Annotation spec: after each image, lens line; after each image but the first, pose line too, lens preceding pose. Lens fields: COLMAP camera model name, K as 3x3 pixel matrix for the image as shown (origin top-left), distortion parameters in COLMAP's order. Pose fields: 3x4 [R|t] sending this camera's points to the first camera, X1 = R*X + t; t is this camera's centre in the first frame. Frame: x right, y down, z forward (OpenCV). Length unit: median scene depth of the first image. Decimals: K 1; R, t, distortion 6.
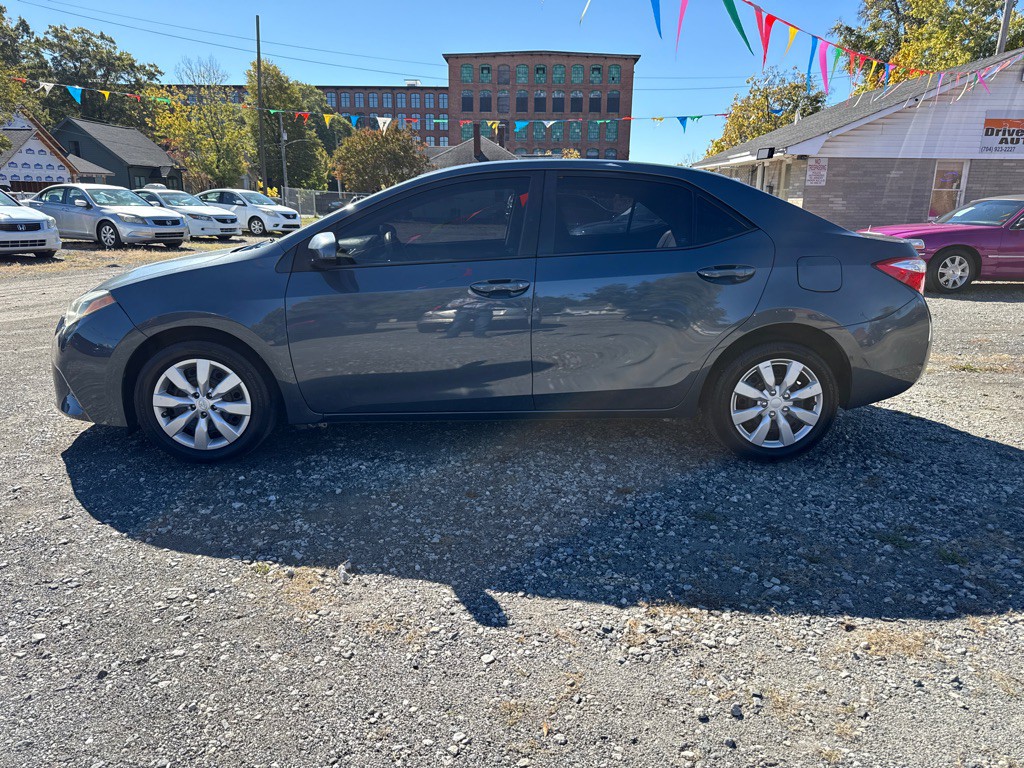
lens RADIAL K [[732.8, 0, 510.6], [0, 732.8, 391.0], [0, 0, 1]] dist [0.023753, -0.024746]
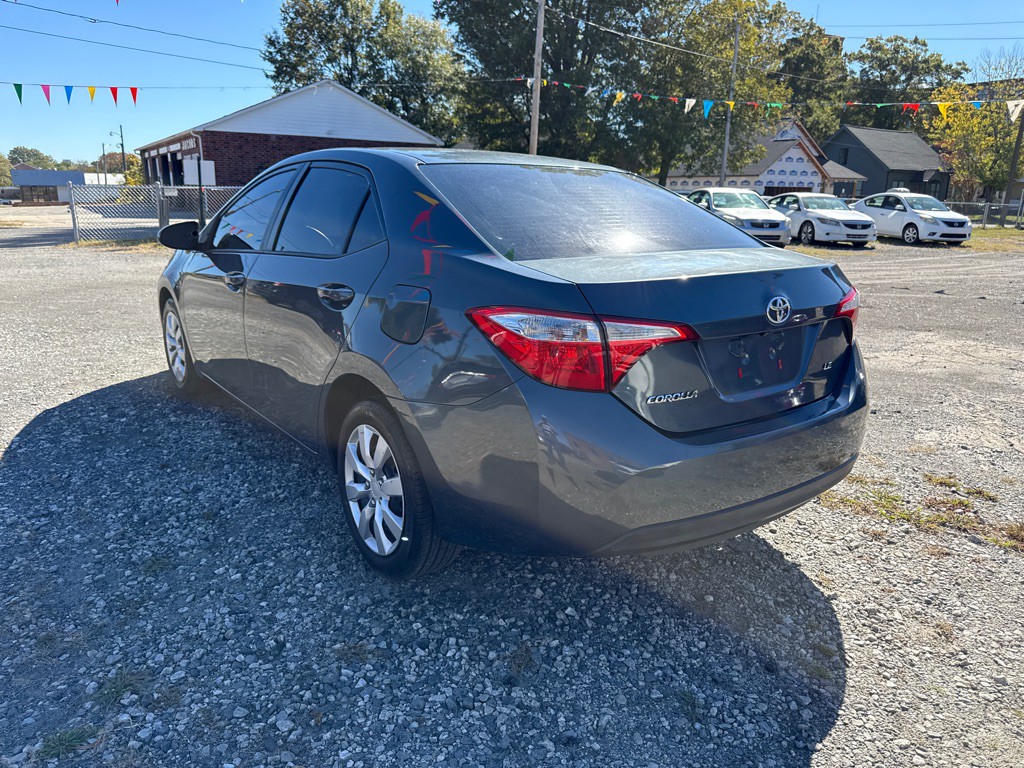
lens RADIAL K [[732.8, 0, 510.6], [0, 732.8, 391.0], [0, 0, 1]] dist [0.023753, -0.024746]
pose [[0.550348, 0.218624, -0.805804, 0.079290], [-0.223942, 0.968399, 0.109790, -0.014568], [0.804343, 0.120030, 0.581915, 0.056095]]
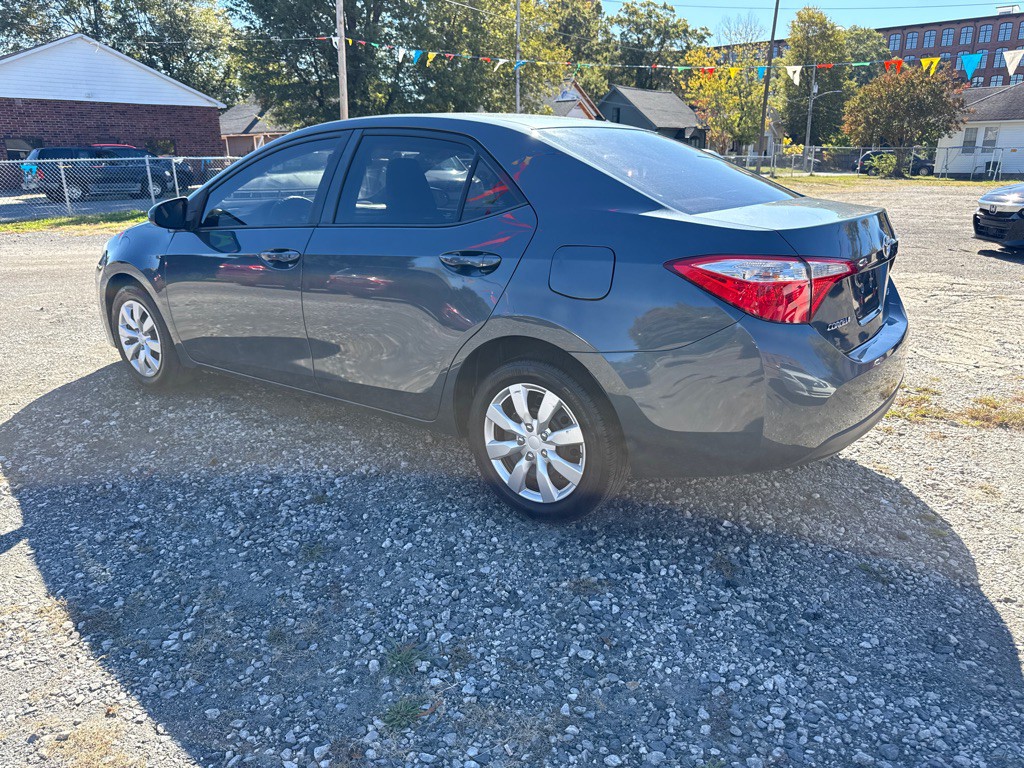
lens RADIAL K [[738.1, 0, 515.9], [0, 738.1, 387.1], [0, 0, 1]] dist [0.012380, -0.013878]
pose [[0.770021, 0.174344, -0.613736, 0.064327], [-0.145297, 0.984583, 0.097394, -0.008728], [0.621254, 0.014178, 0.783481, 0.033605]]
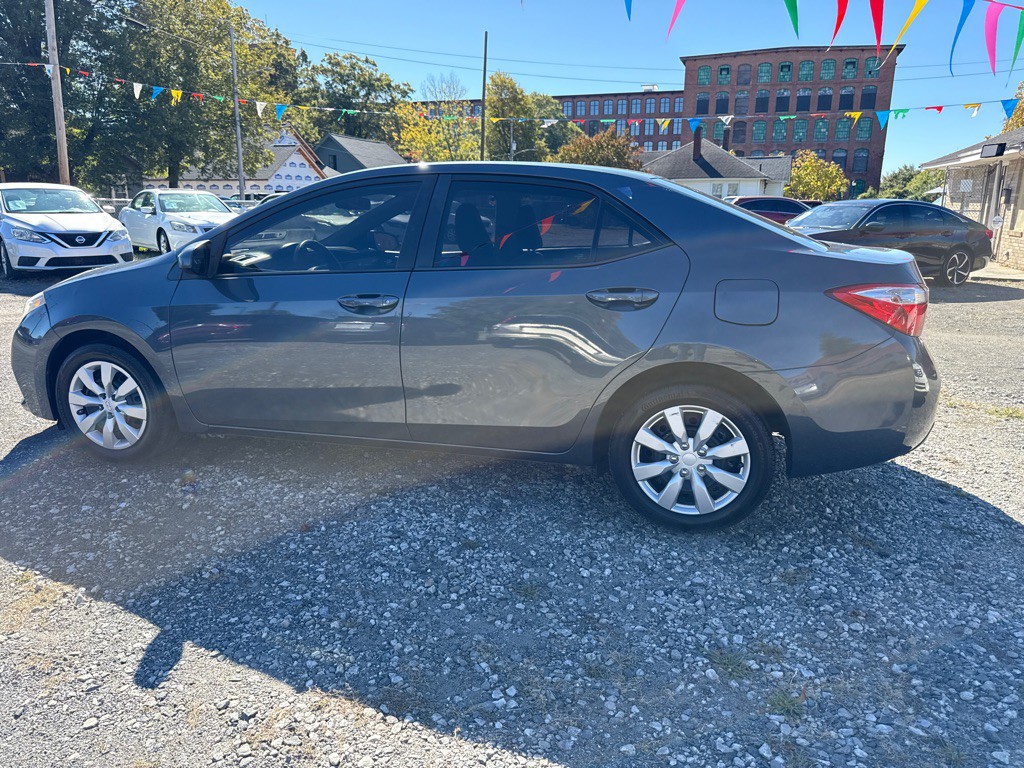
lens RADIAL K [[732.8, 0, 510.6], [0, 732.8, 391.0], [0, 0, 1]] dist [0.023753, -0.024746]
pose [[0.952047, 0.073303, -0.297040, 0.033245], [-0.075632, 0.997129, 0.003660, -0.003791], [0.296455, 0.018981, 0.954858, 0.014154]]
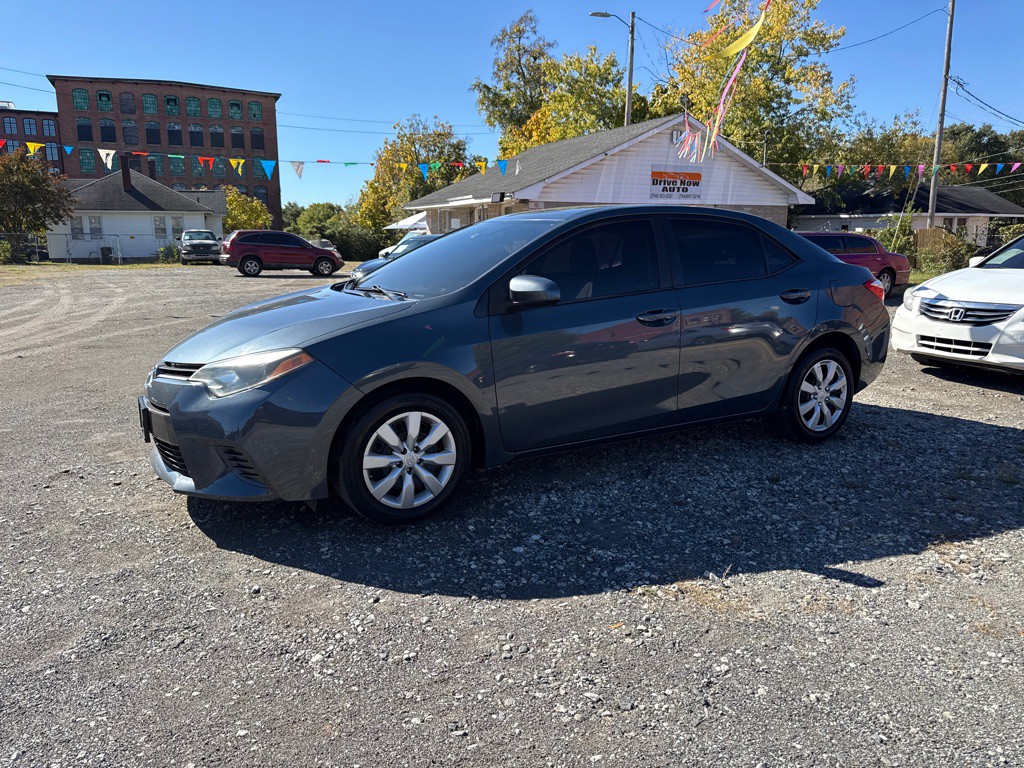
lens RADIAL K [[724.7, 0, 507.8], [0, 724.7, 397.5], [0, 0, 1]] dist [0.051389, -0.060034]
pose [[0.891986, -0.107610, 0.439067, -0.055609], [0.124470, 0.992176, -0.009695, -0.002859], [-0.434589, 0.063299, 0.898402, 0.007977]]
